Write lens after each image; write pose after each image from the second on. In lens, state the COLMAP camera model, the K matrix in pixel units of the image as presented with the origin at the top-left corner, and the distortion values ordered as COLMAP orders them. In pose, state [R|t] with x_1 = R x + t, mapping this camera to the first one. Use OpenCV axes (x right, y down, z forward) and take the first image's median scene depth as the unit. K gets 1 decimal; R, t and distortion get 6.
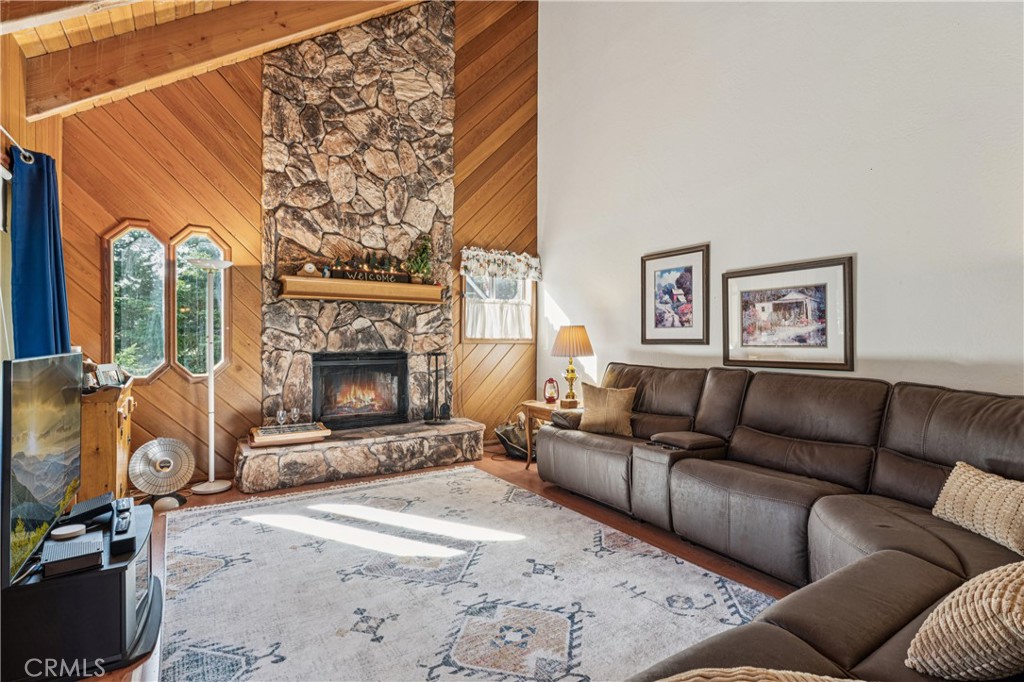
lens RADIAL K [[475.5, 0, 483.9], [0, 475.5, 337.5], [0, 0, 1]] dist [0.009561, -0.002577]
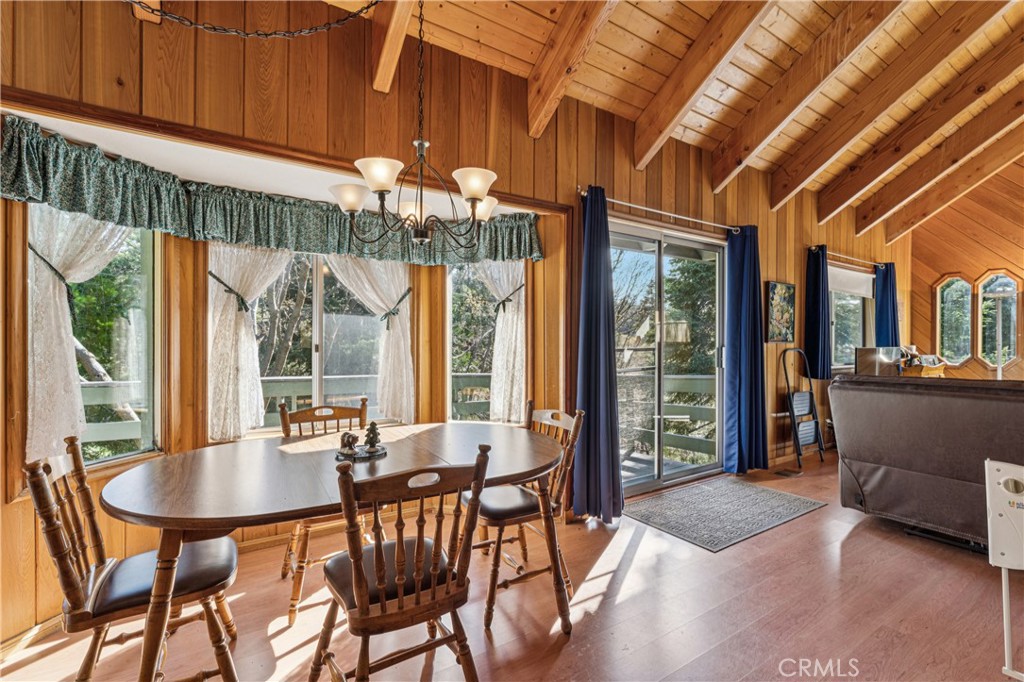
lens RADIAL K [[462.6, 0, 506.7], [0, 462.6, 341.3], [0, 0, 1]] dist [-0.003615, 0.001625]
pose [[0.002914, 0.004910, -0.999984, 0.955371], [-0.003195, 0.999983, 0.004901, -0.004156], [0.999991, 0.003181, 0.002930, -0.624067]]
